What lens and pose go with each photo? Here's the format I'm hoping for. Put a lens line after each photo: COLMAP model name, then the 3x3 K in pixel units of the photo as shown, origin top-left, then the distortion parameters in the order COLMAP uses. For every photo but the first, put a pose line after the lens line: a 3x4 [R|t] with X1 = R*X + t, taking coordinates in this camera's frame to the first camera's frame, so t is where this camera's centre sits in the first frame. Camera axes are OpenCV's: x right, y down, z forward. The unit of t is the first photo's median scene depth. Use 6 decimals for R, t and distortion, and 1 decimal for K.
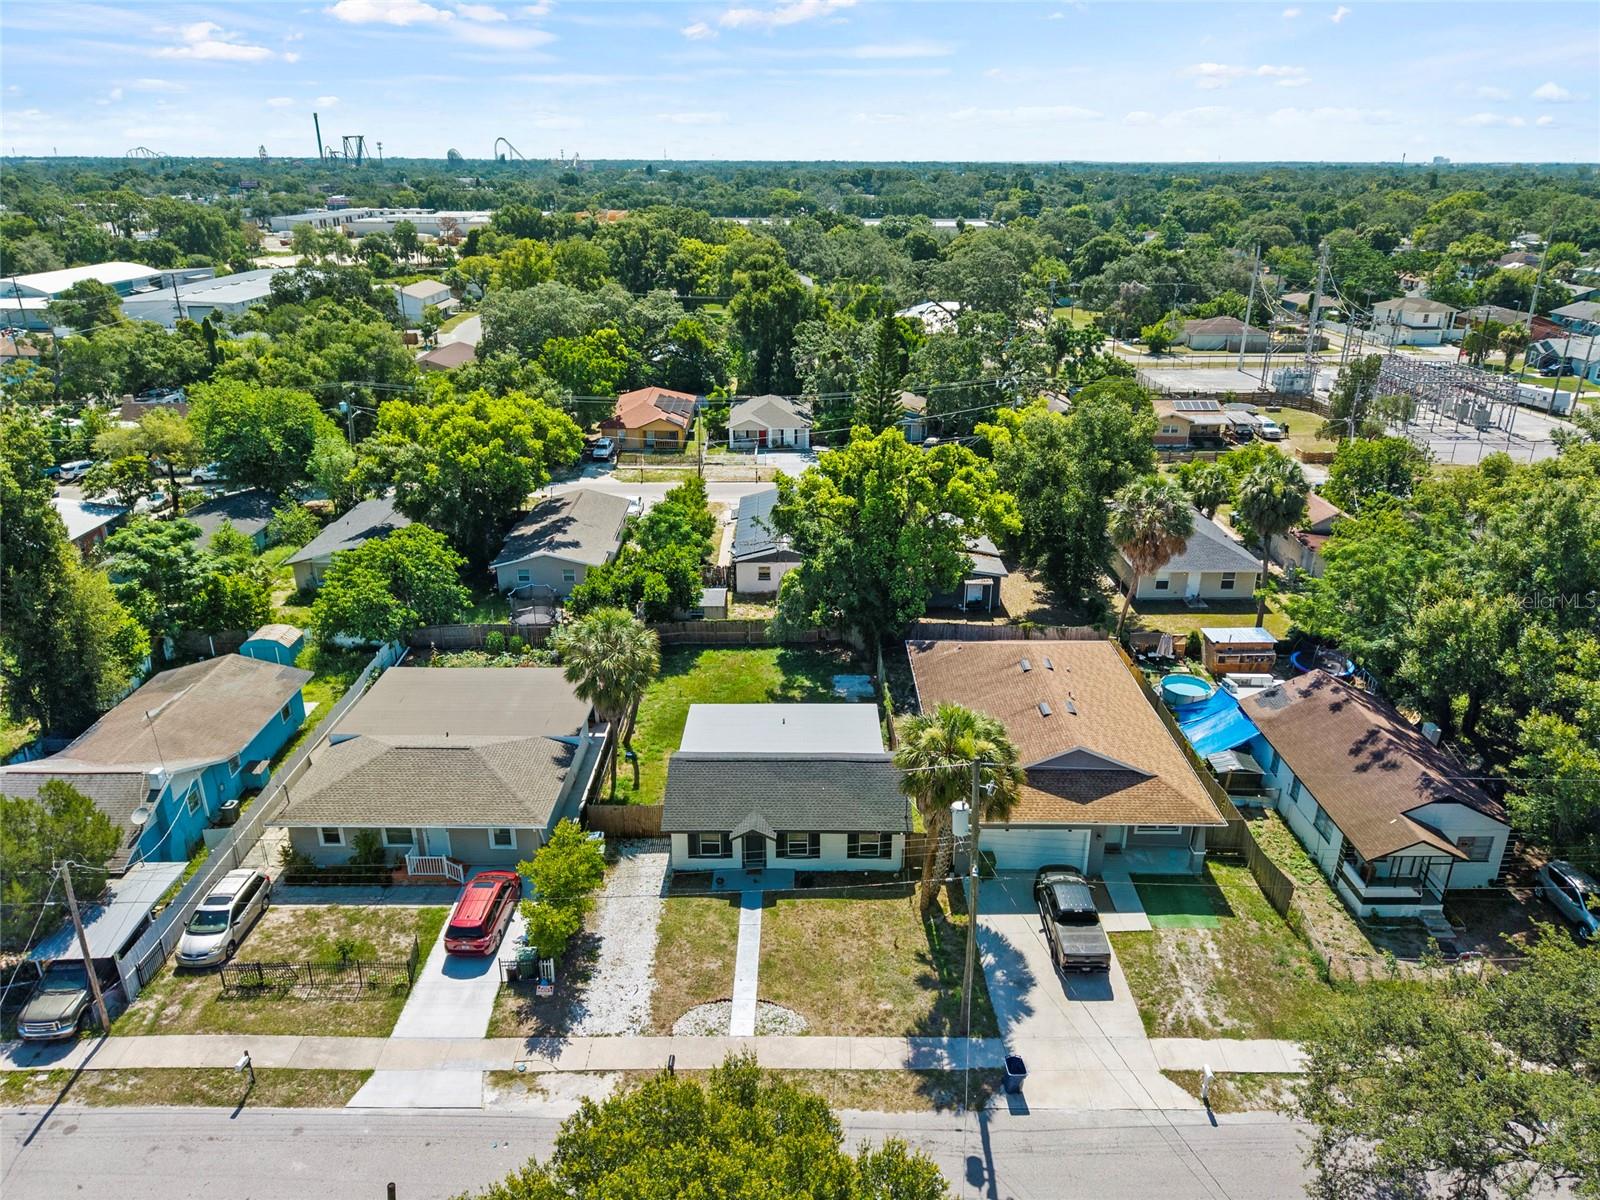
lens RADIAL K [[1072.7, 0, 800.0], [0, 1072.7, 600.0], [0, 0, 1]] dist [0.039799, -0.051190]
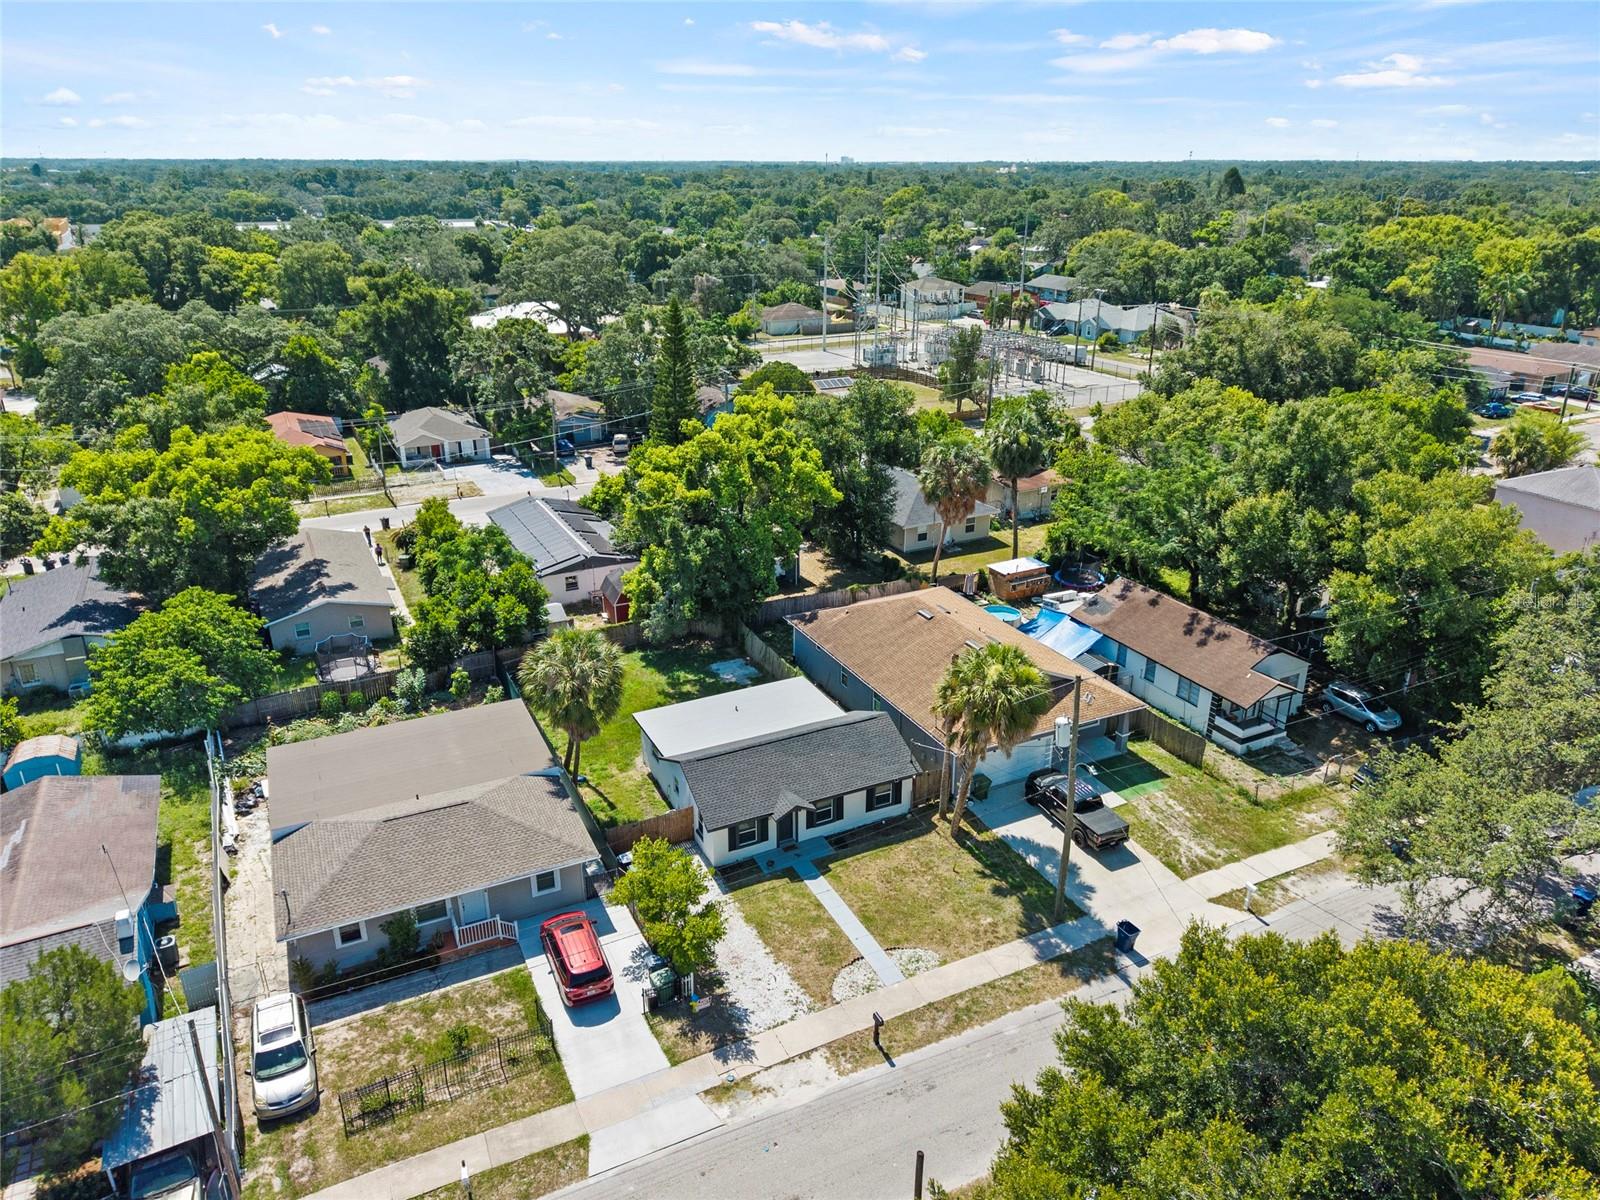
lens RADIAL K [[1072.7, 0, 800.0], [0, 1072.7, 600.0], [0, 0, 1]] dist [0.039799, -0.051190]
pose [[0.897992, -0.167535, 0.406870, -0.415332], [0.167093, 0.985250, 0.036905, -0.019106], [-0.407051, 0.034845, 0.912740, 0.043492]]
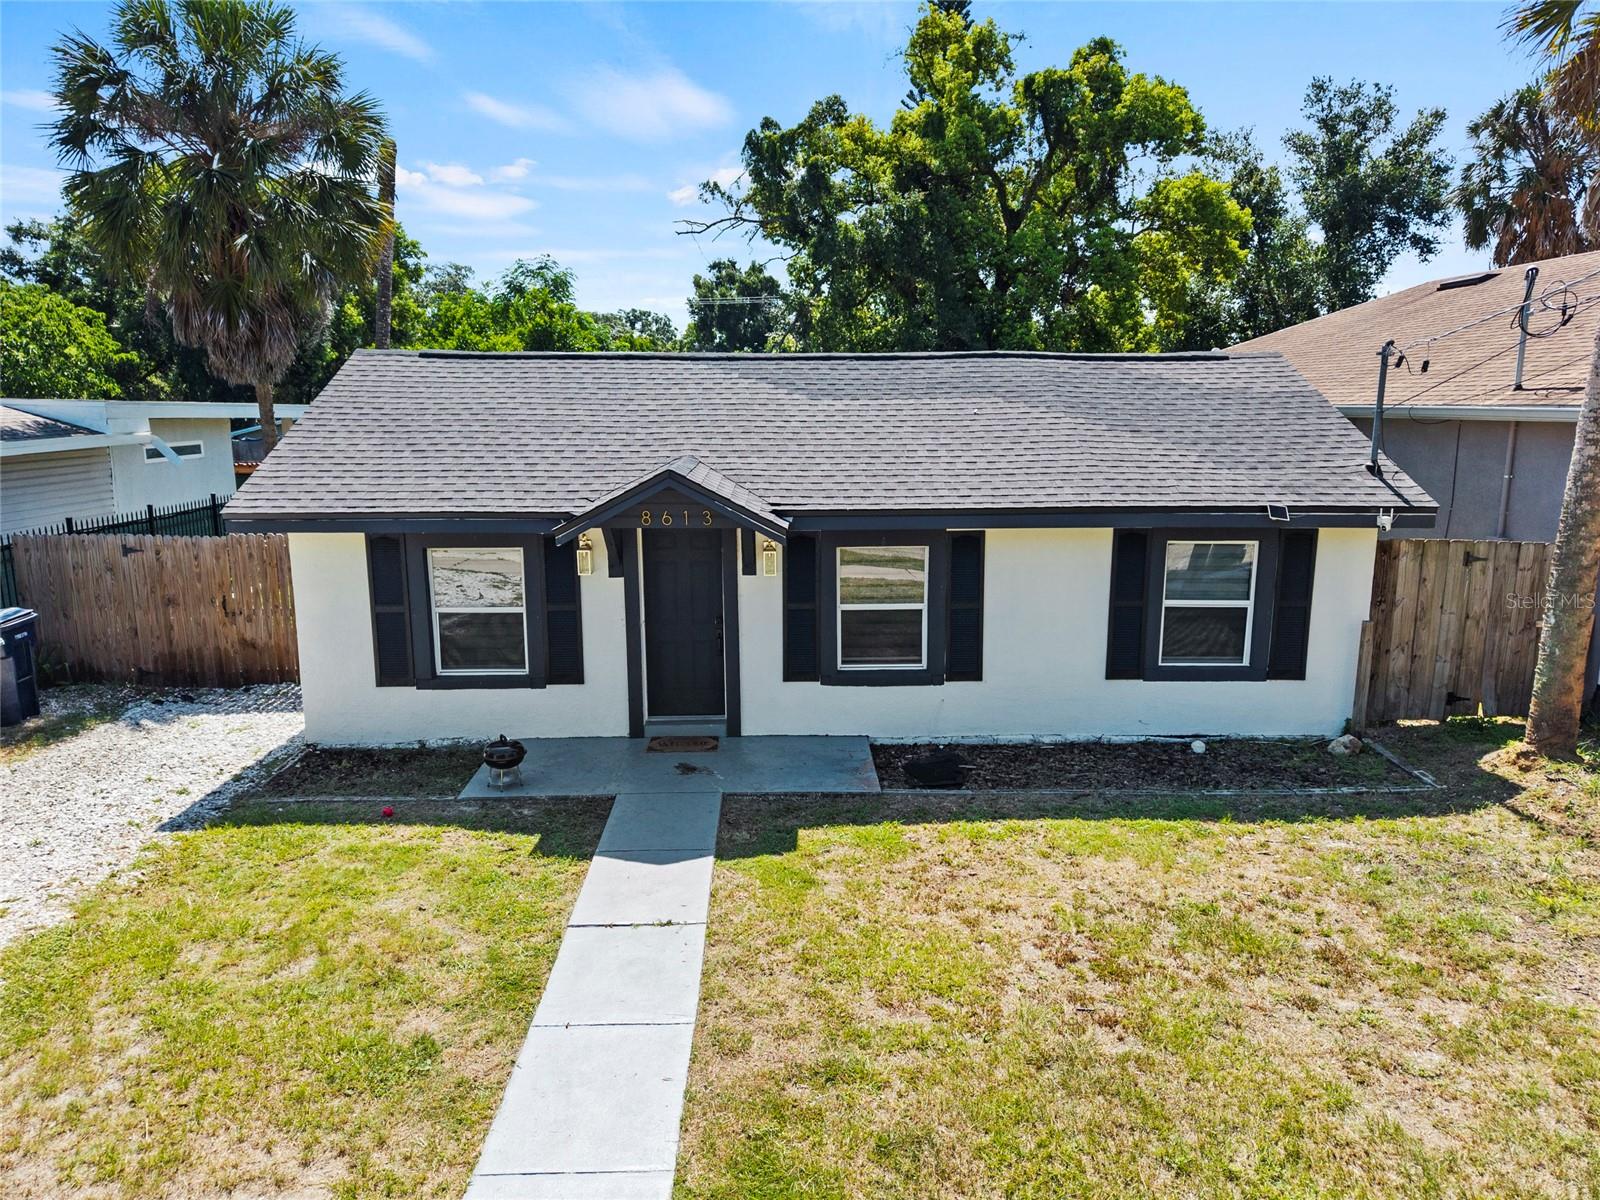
lens RADIAL K [[1088.9, 0, 800.0], [0, 1088.9, 600.0], [0, 0, 1]] dist [0.011006, -0.003541]
pose [[0.999503, -0.008218, 0.030432, -0.025466], [0.014272, 0.978775, -0.204439, 0.269103], [-0.028106, 0.204772, 0.978406, 0.782023]]
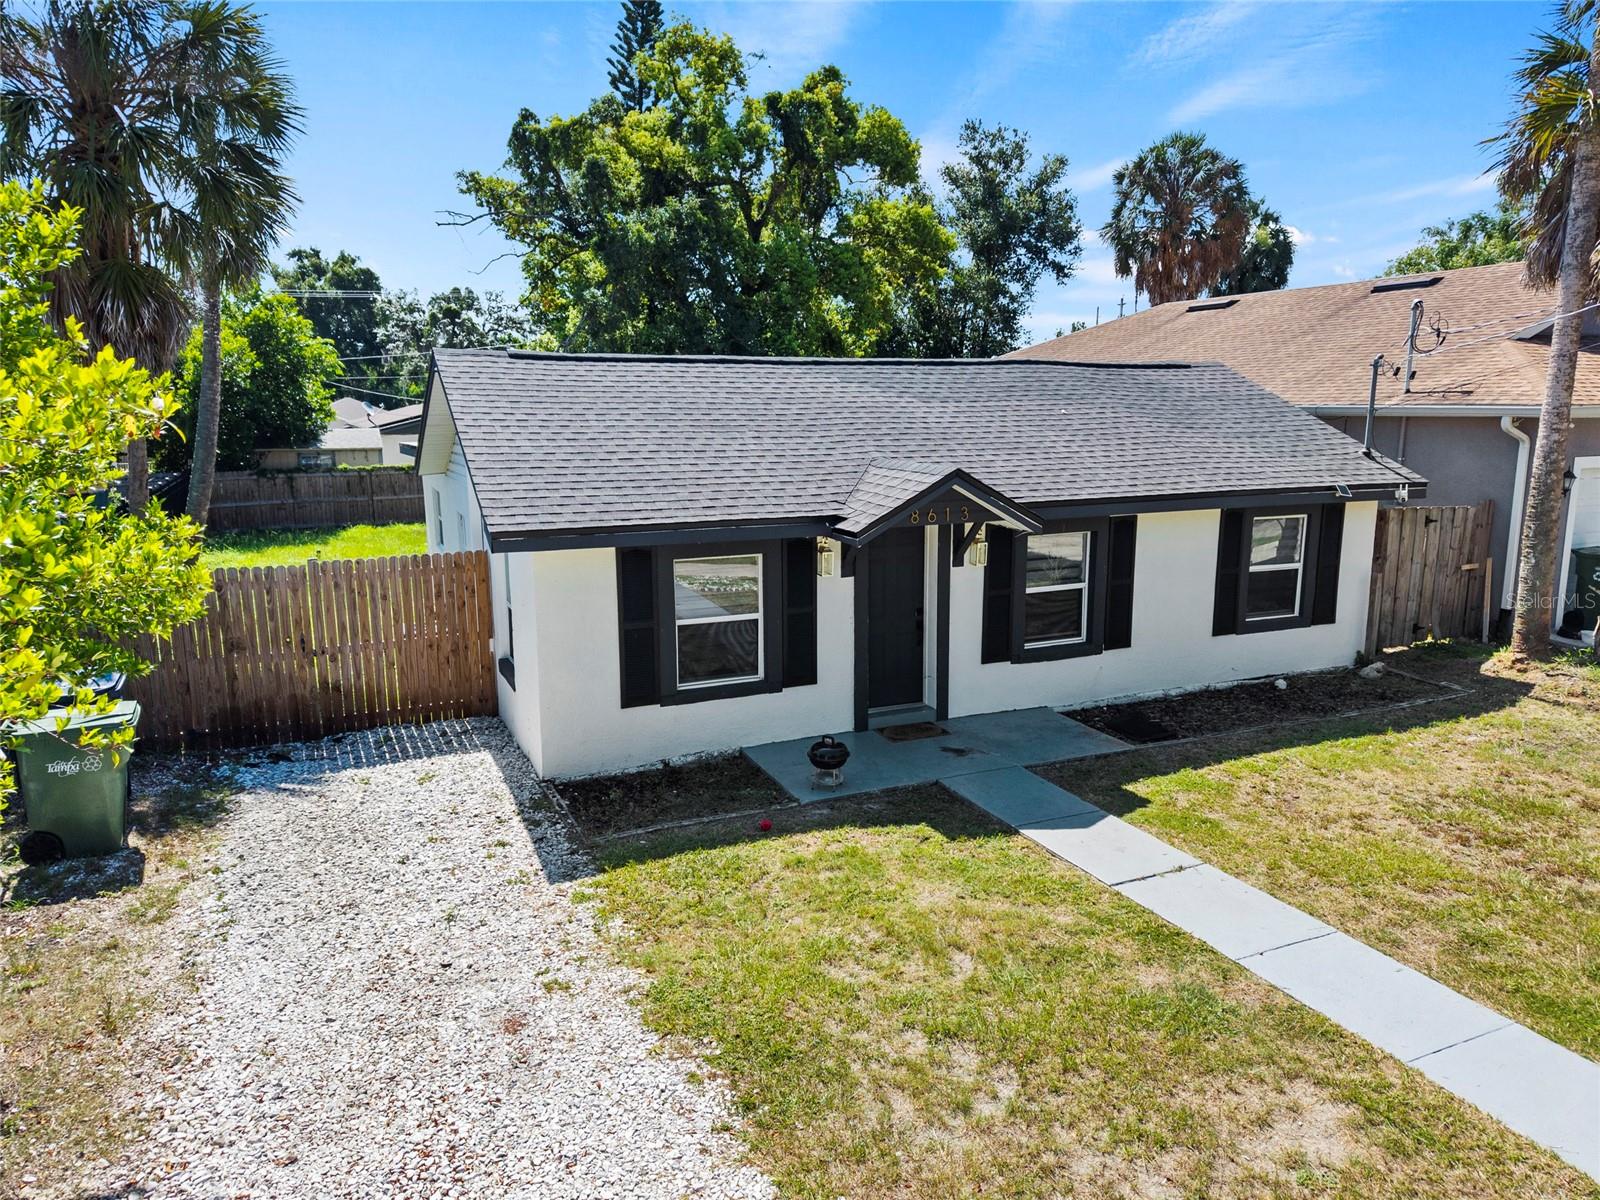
lens RADIAL K [[1085.4, 0, 800.0], [0, 1085.4, 600.0], [0, 0, 1]] dist [0.044298, -0.064502]
pose [[0.909218, -0.080513, 0.408462, -0.155282], [0.162846, 0.971730, -0.170947, 0.260843], [-0.383151, 0.221944, 0.896625, 0.799916]]
